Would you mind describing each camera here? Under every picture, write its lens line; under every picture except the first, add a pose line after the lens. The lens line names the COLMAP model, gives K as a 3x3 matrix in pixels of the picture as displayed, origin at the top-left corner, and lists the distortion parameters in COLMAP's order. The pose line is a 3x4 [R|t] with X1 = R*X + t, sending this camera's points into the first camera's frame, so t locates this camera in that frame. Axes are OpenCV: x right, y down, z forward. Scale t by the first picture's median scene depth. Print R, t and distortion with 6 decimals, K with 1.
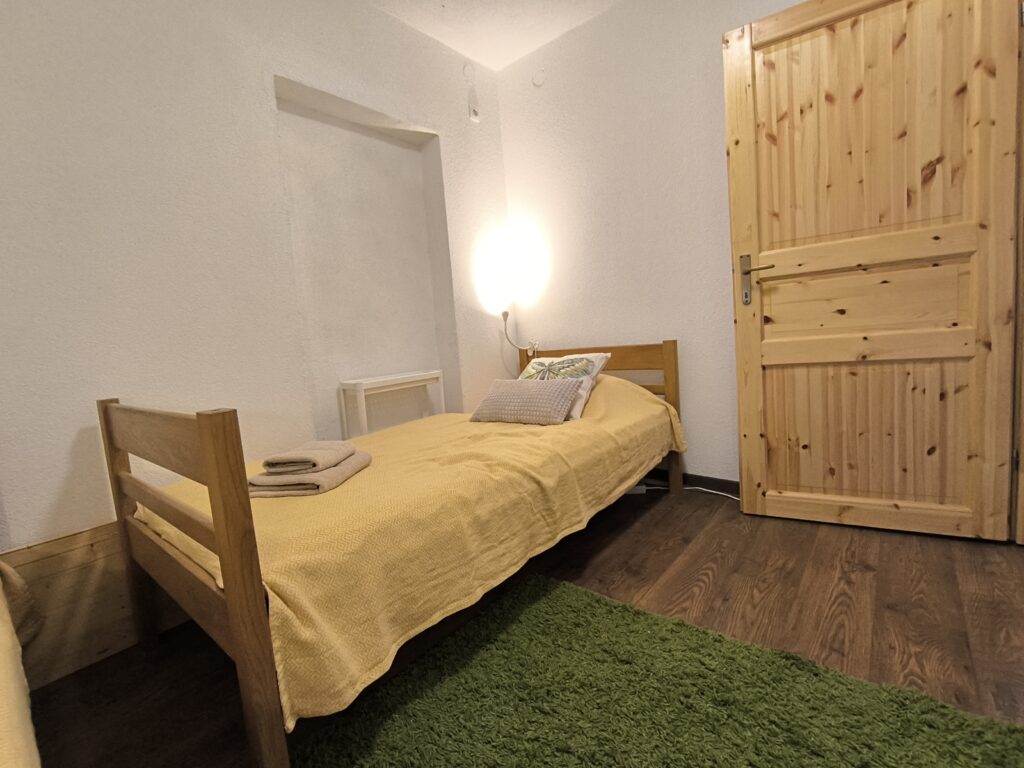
lens RADIAL K [[467.3, 0, 507.8], [0, 467.3, 385.7], [0, 0, 1]] dist [0.001111, 0.000600]
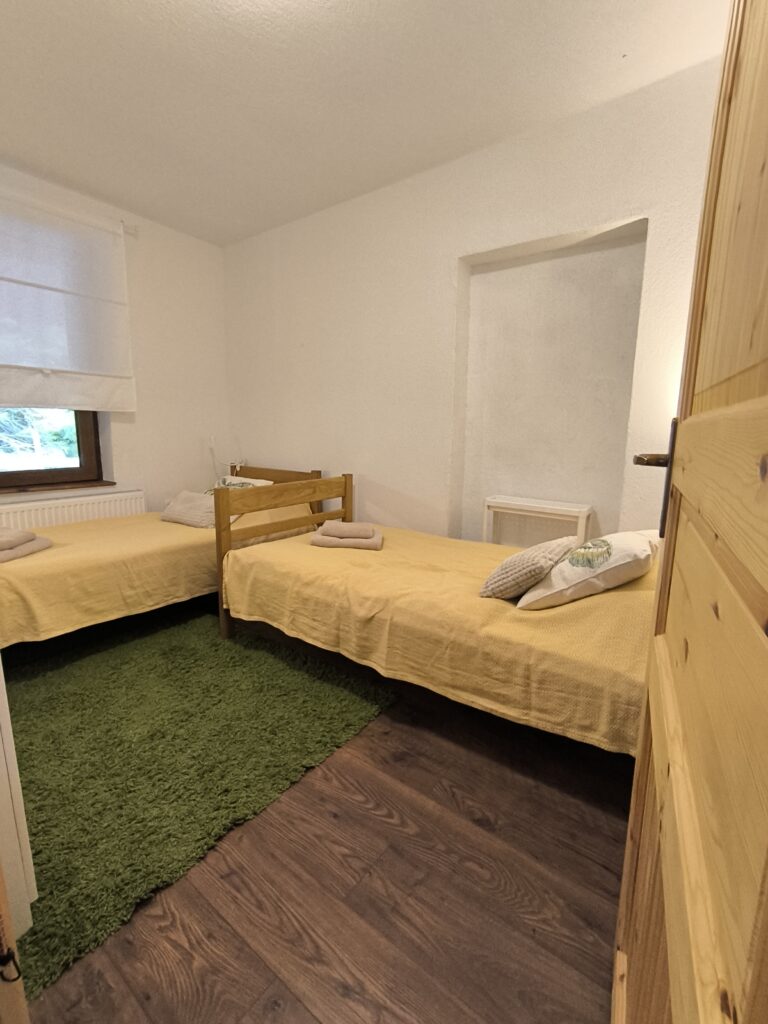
lens RADIAL K [[467.3, 0, 379.5], [0, 467.3, 509.8], [0, 0, 1]] dist [0.001111, 0.000600]
pose [[0.034796, 0.255331, -0.966227, 1.176472], [-0.119662, 0.960922, 0.249620, -0.347733], [0.992205, 0.106935, 0.063990, 0.945824]]
